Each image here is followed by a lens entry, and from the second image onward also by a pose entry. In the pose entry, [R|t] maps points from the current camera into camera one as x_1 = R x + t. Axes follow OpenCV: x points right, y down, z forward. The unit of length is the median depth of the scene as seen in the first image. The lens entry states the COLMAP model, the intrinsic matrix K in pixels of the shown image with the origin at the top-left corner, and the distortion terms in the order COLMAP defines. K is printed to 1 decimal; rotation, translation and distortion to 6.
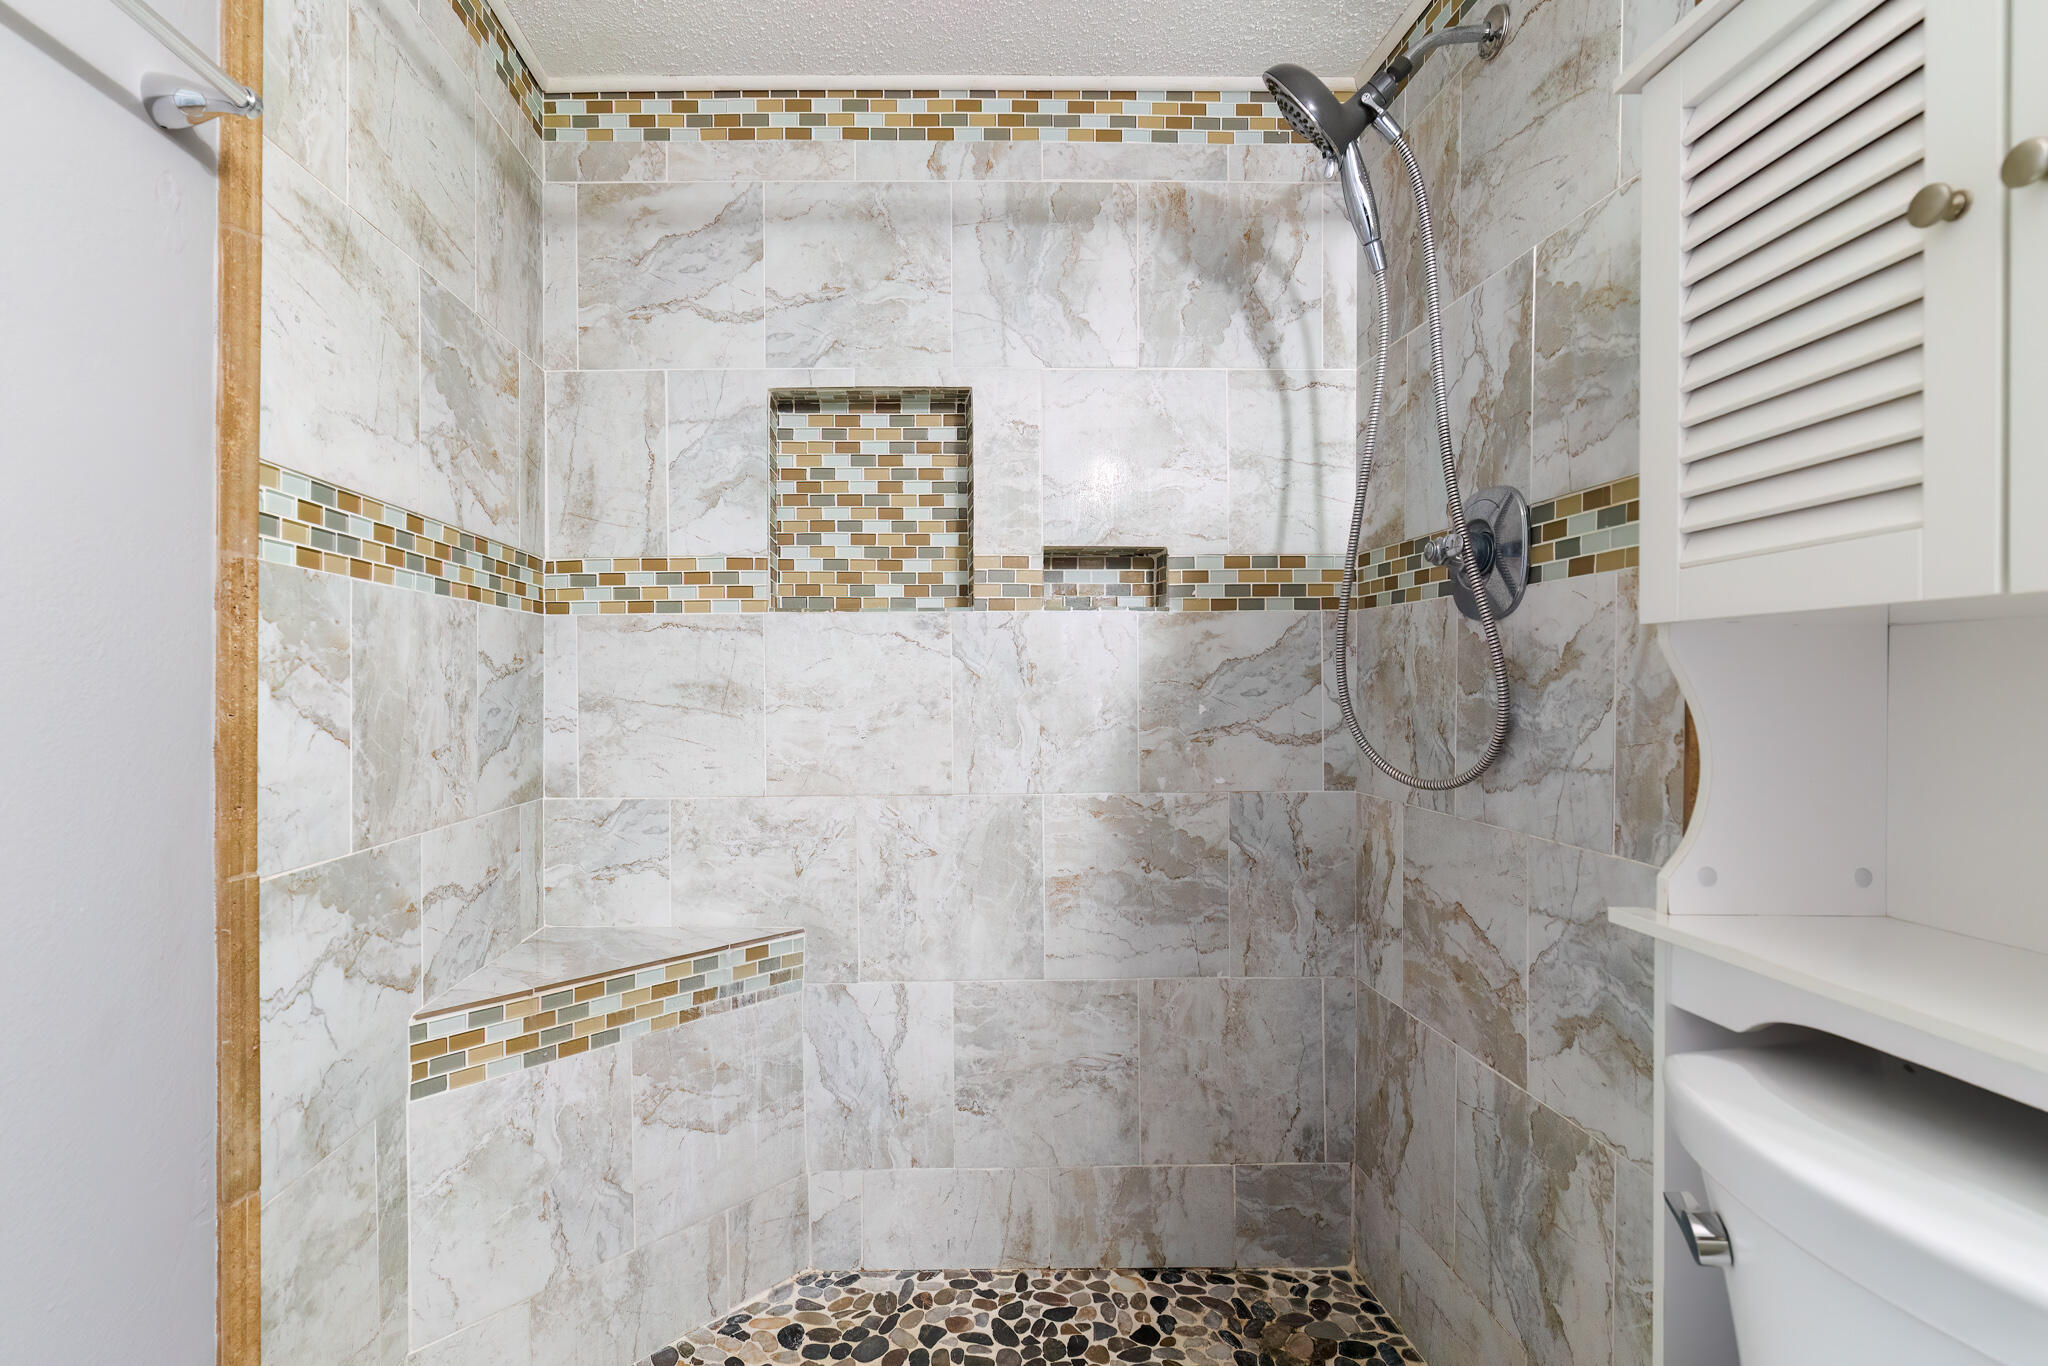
lens RADIAL K [[1009.9, 0, 926.6], [0, 1009.9, 684.0], [0, 0, 1]] dist [0.001074, 0.001830]
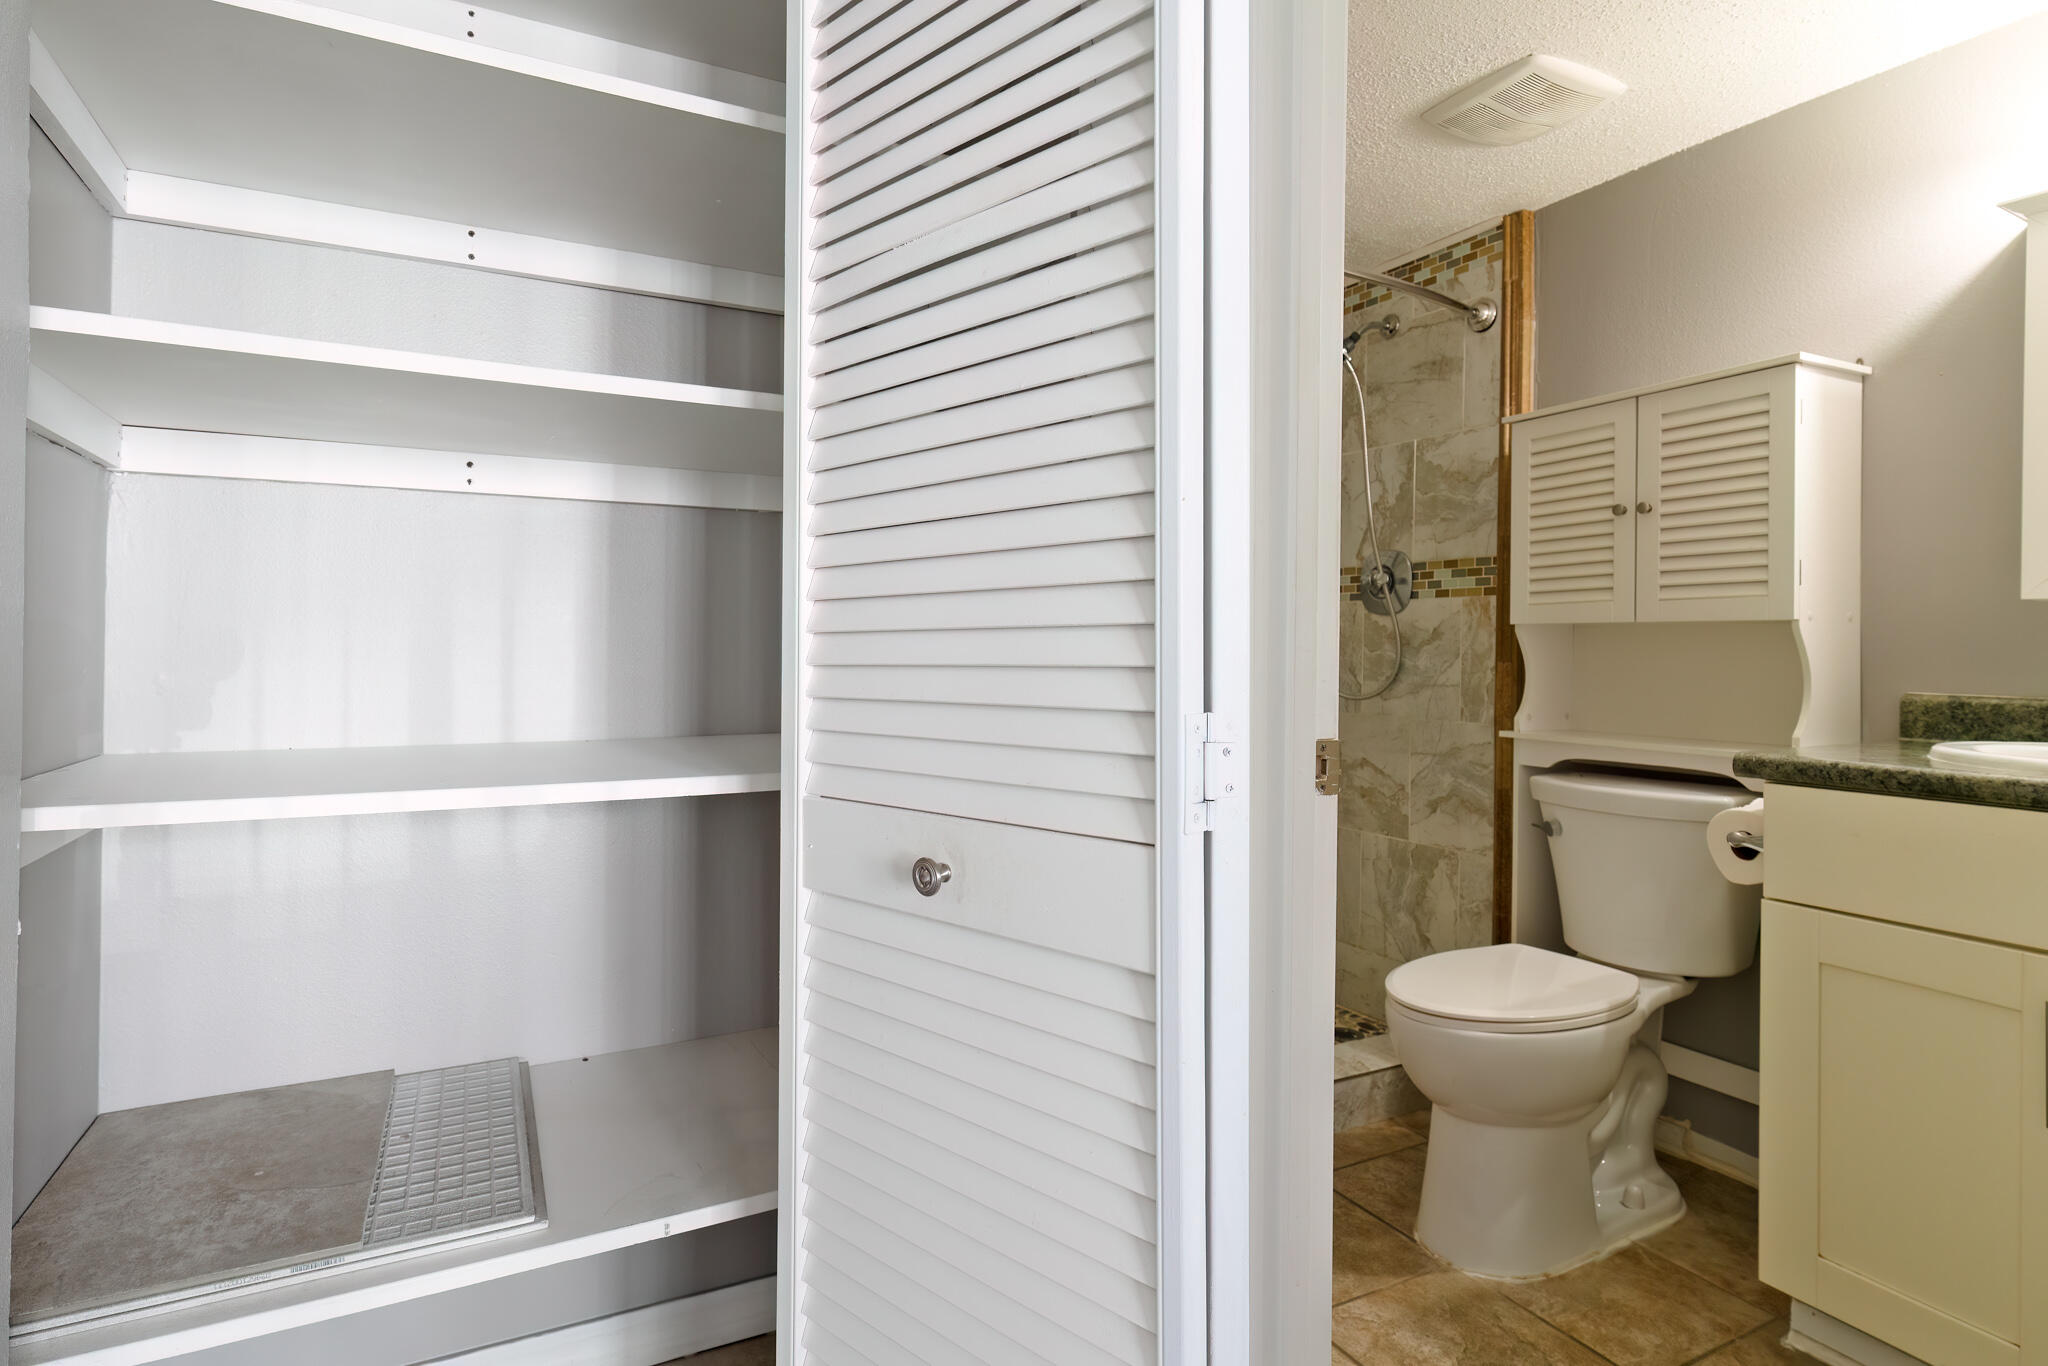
lens RADIAL K [[1056.9, 0, 1012.1], [0, 1056.9, 644.2], [0, 0, 1]] dist [0.004769, 0.001279]
pose [[0.896041, 0.008945, 0.443882, -0.819546], [-0.007831, 0.999960, -0.004342, 0.007911], [-0.443903, 0.000415, 0.896075, -0.440519]]
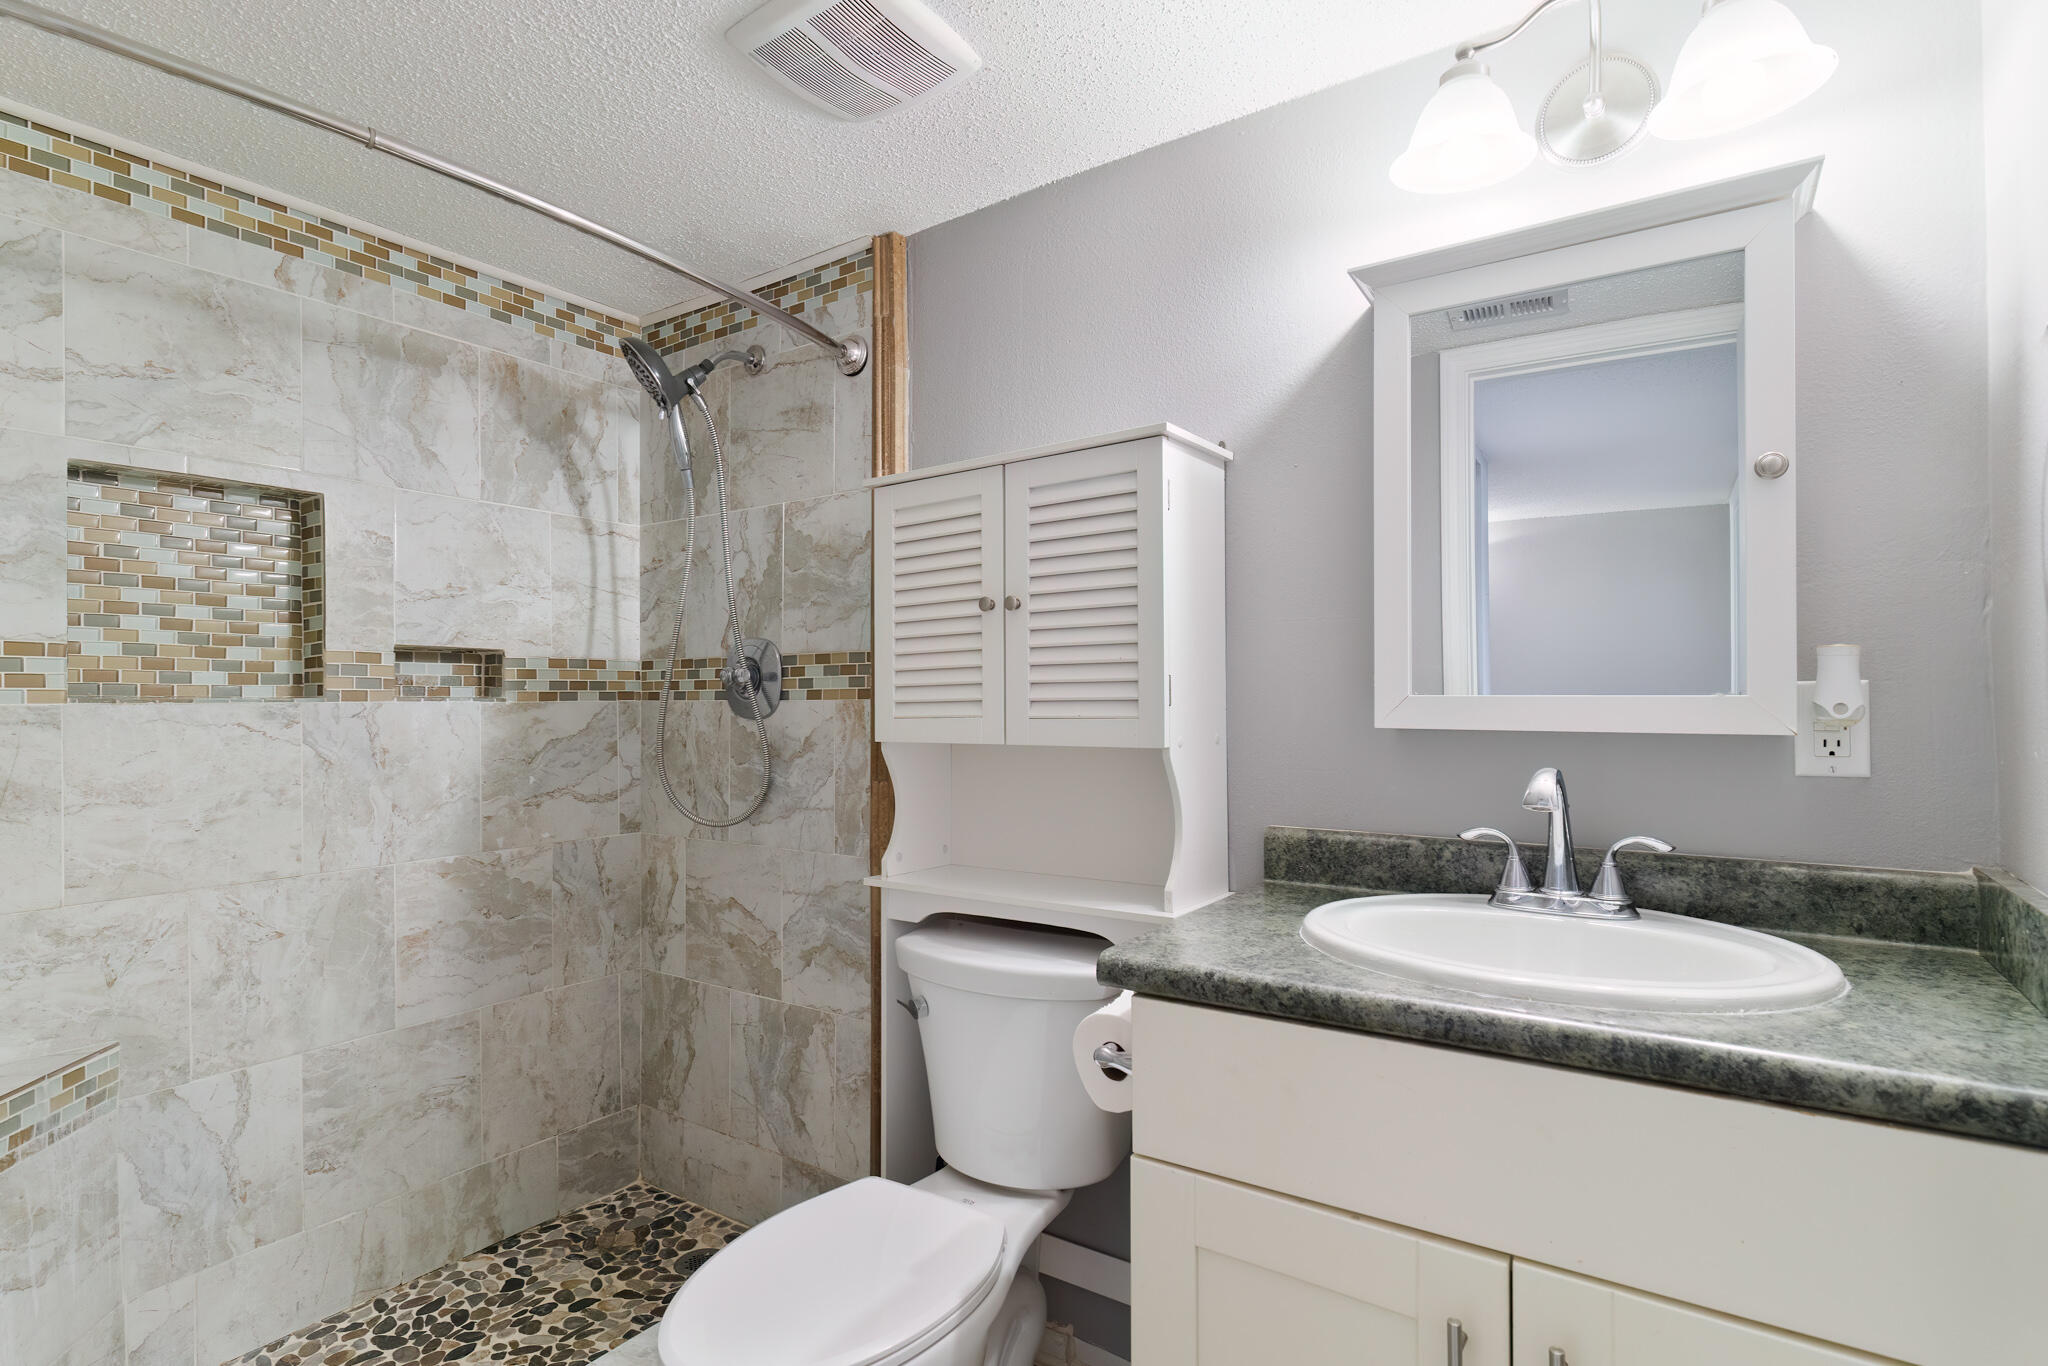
lens RADIAL K [[1006.5, 0, 1020.7], [0, 1006.5, 700.6], [0, 0, 1]] dist [0.002646, 0.001401]
pose [[0.584057, 0.001681, 0.811711, -0.392944], [0.007377, 0.999946, -0.007379, -0.060368], [-0.811679, 0.010298, 0.584013, -0.227203]]
